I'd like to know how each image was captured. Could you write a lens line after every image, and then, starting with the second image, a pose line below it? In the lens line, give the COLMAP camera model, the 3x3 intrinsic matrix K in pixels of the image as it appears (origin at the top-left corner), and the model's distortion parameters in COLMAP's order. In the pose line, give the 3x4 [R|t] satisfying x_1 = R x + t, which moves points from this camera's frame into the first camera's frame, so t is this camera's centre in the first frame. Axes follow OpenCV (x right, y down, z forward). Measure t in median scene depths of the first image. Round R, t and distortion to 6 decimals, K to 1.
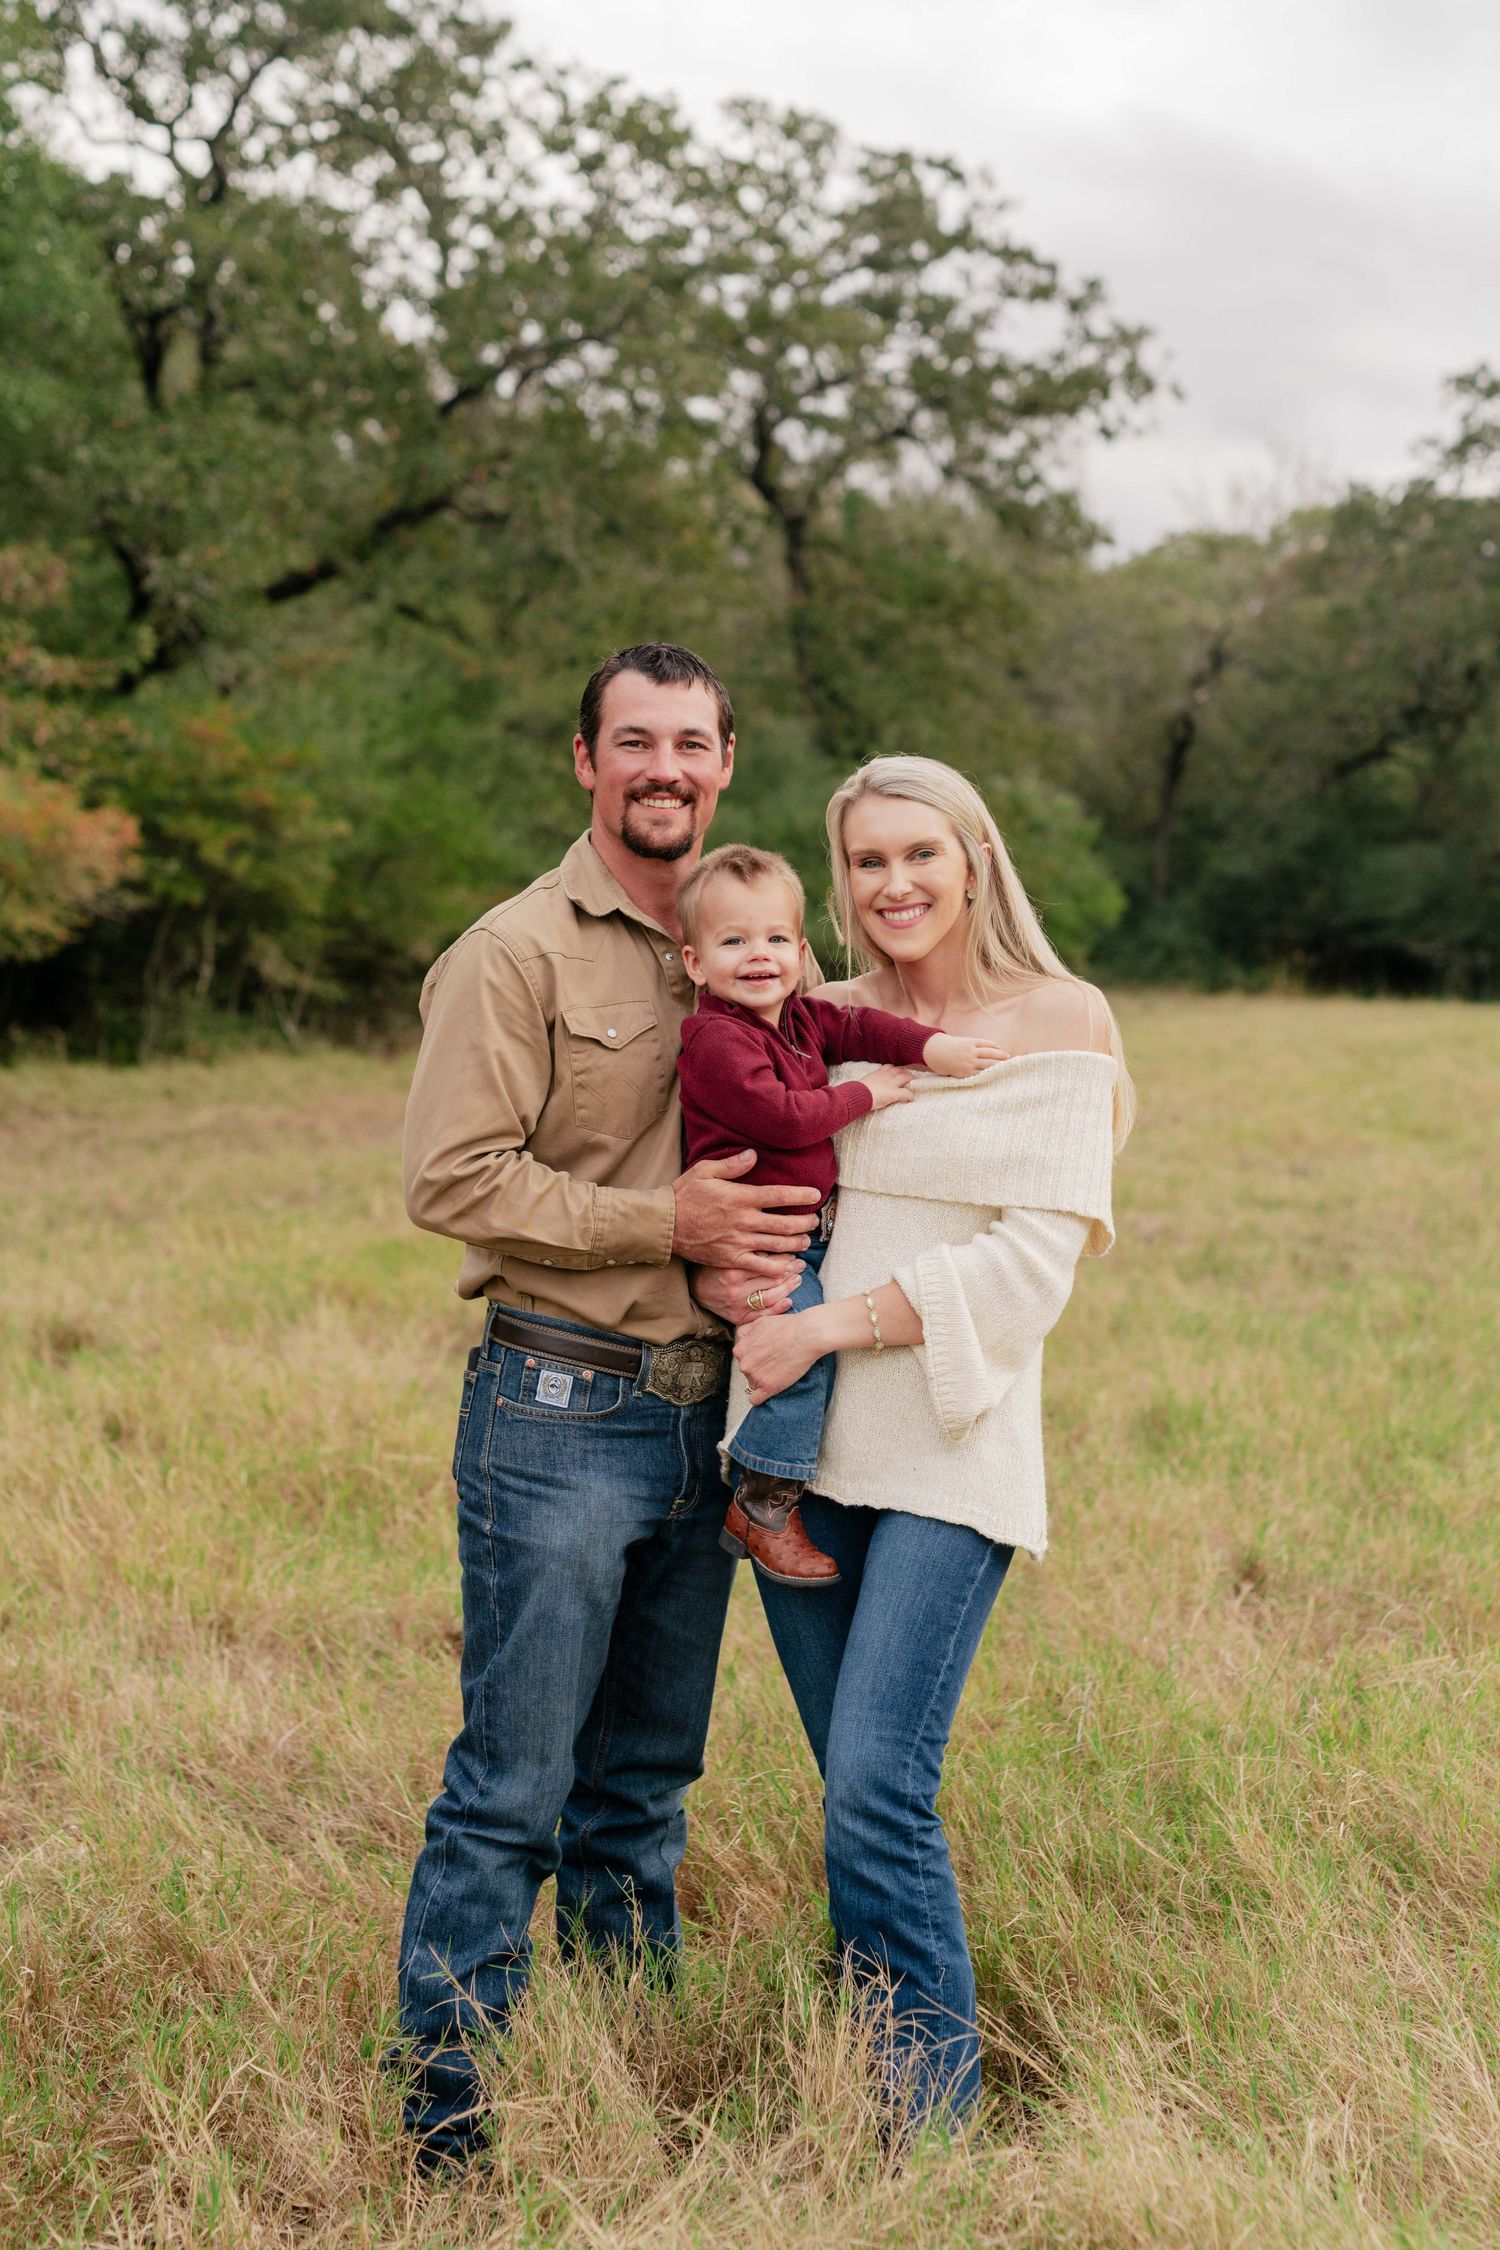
lens RADIAL K [[3625.4, 0, 778.0], [0, 3625.4, 1041.7], [0, 0, 1]] dist [-0.049623, 0.000000]
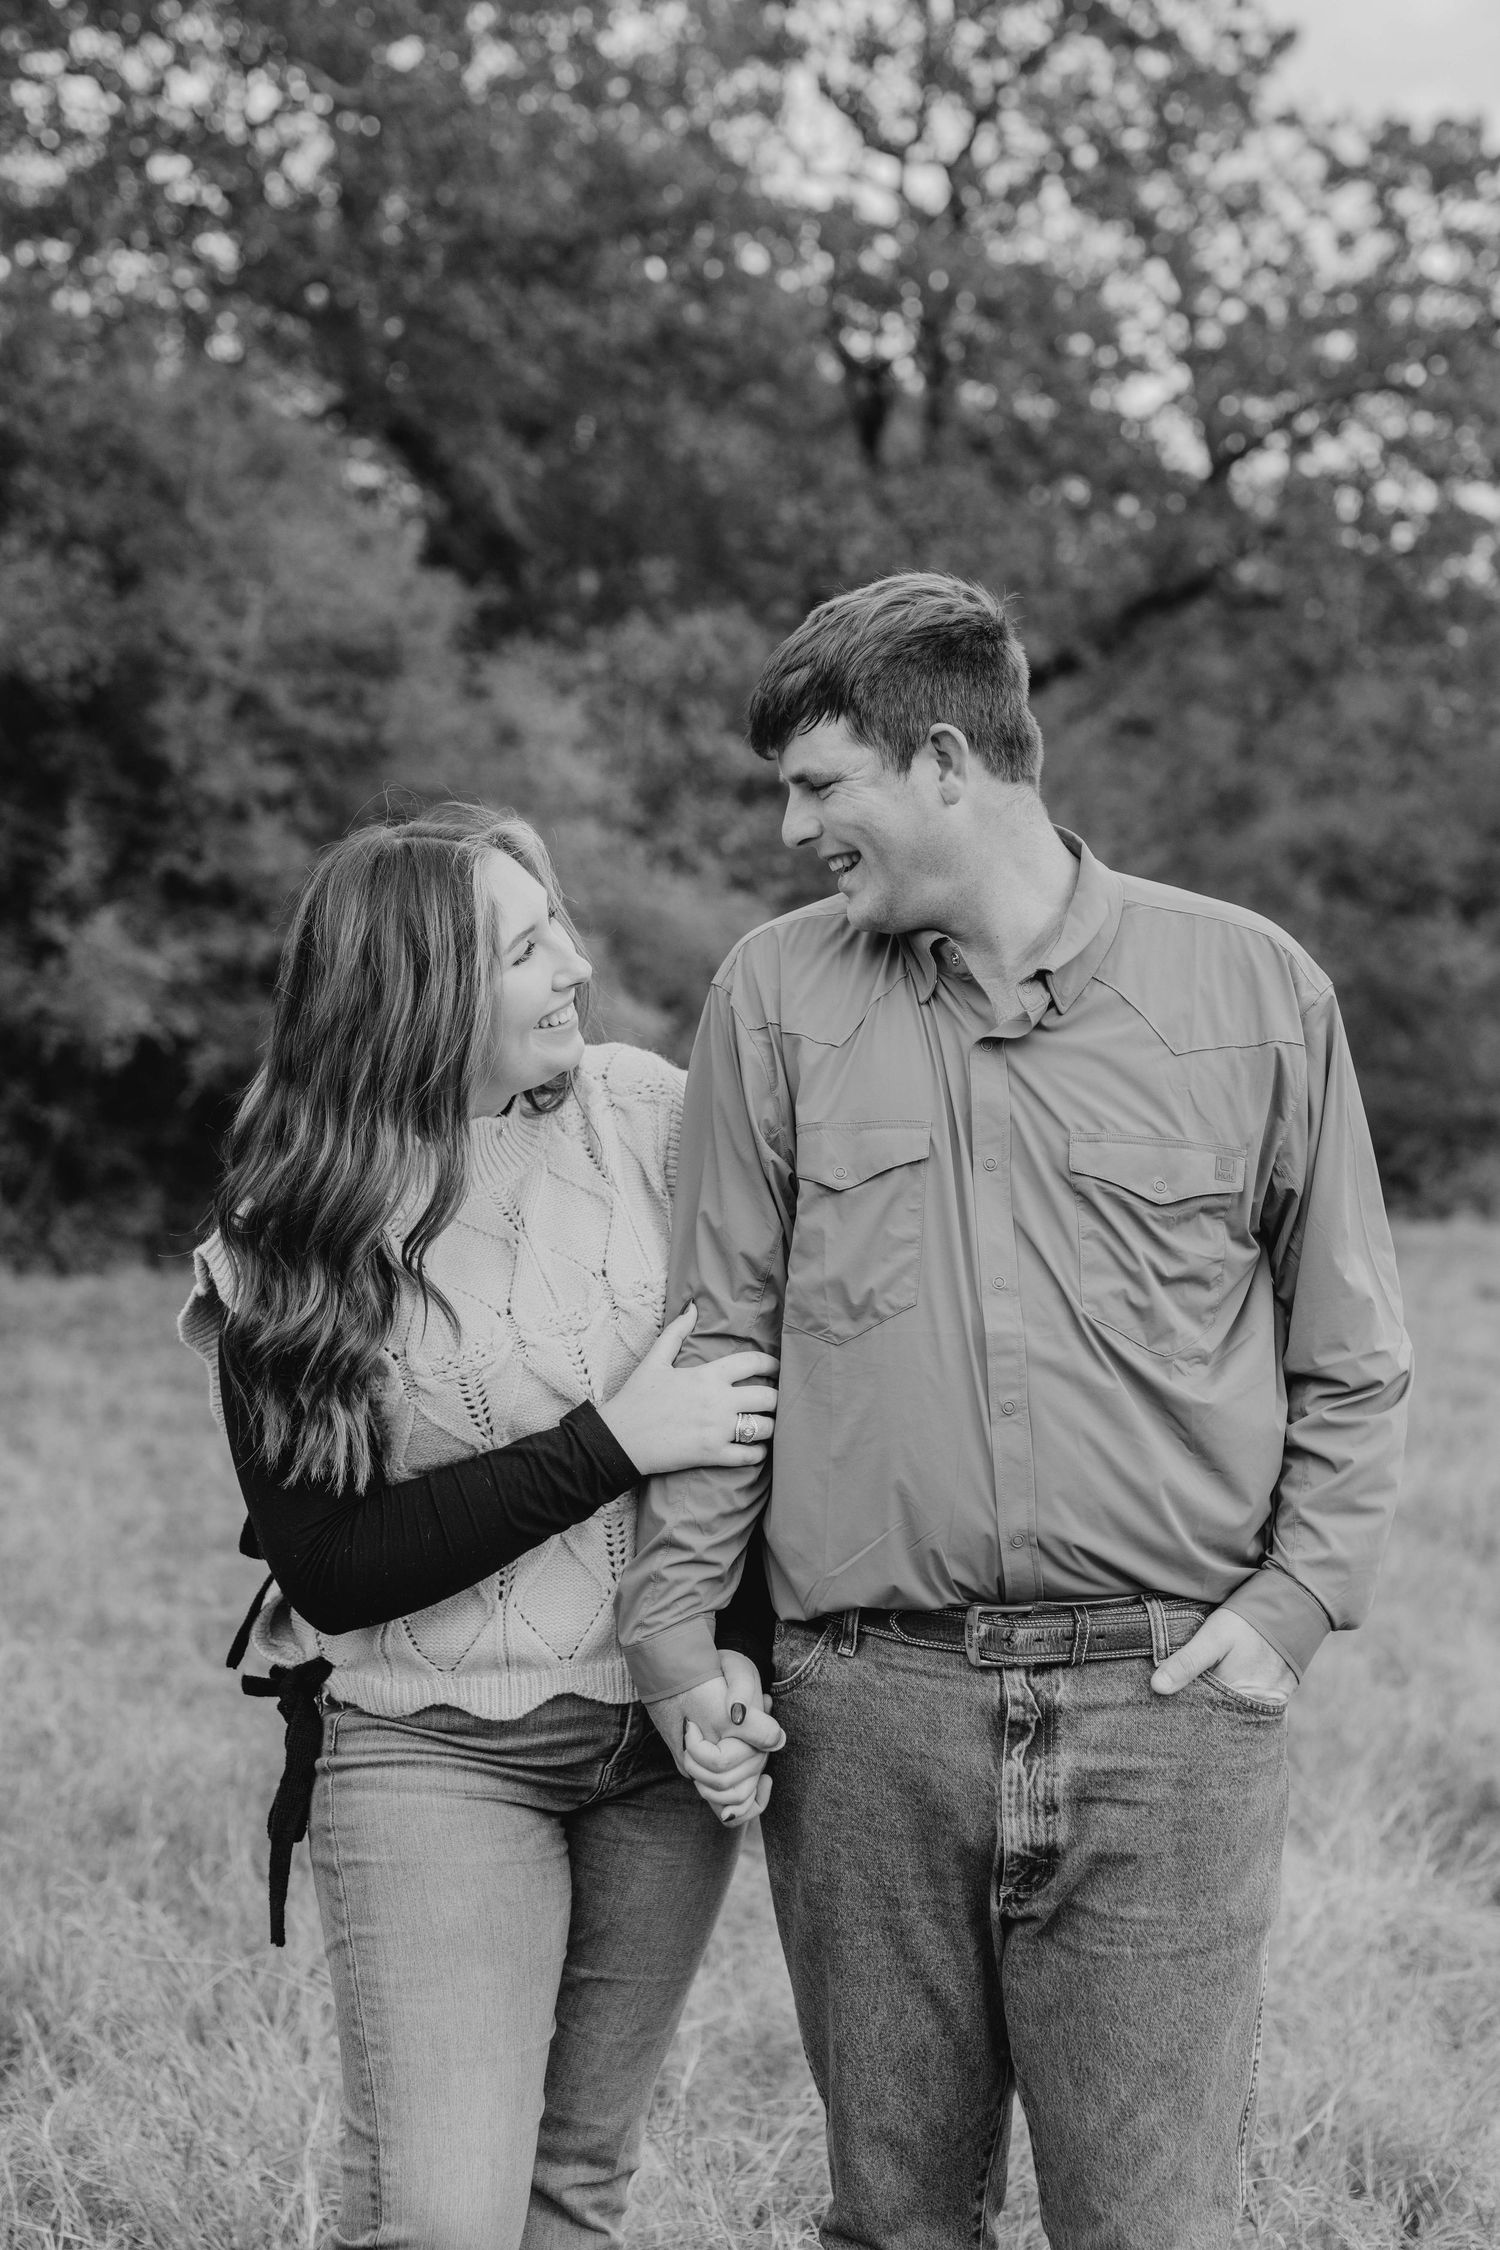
lens RADIAL K [[3625.4, 0, 800.1], [0, 3625.4, 1146.4], [0, 0, 1]] dist [-0.049623, 0.000000]
pose [[0.982728, 0.026373, -0.183166, -0.026644], [-0.028788, 0.999530, -0.010540, -0.004570], [0.182802, 0.015631, 0.983025, 0.146458]]
